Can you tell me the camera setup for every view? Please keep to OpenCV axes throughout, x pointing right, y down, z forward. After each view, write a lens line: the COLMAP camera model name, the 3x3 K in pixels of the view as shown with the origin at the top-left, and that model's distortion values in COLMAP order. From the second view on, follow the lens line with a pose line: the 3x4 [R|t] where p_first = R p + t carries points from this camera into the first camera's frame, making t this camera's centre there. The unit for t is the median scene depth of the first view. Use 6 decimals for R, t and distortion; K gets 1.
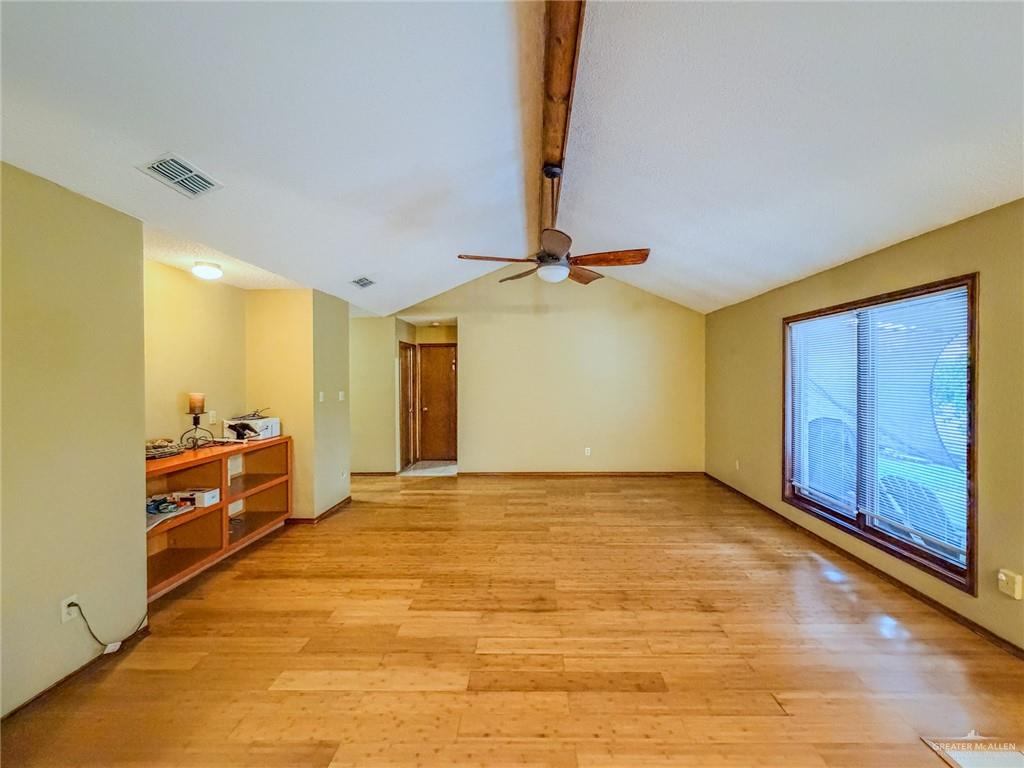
lens RADIAL K [[427.2, 0, 513.3], [0, 427.2, 383.3], [0, 0, 1]] dist [0.017256, 0.000928]
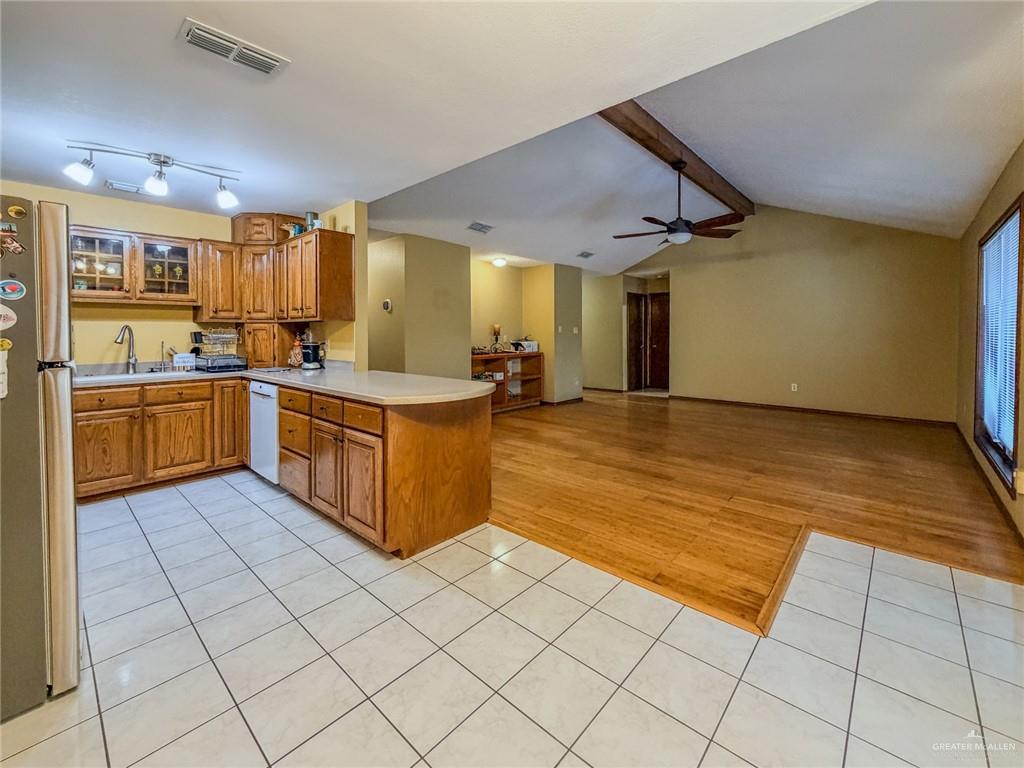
lens RADIAL K [[427.2, 0, 514.4], [0, 427.2, 365.9], [0, 0, 1]] dist [0.017256, 0.000928]
pose [[0.767557, 0.054535, -0.638657, 0.479614], [-0.013256, 0.997512, 0.069246, 0.060810], [0.640844, -0.044684, 0.766370, -0.370341]]
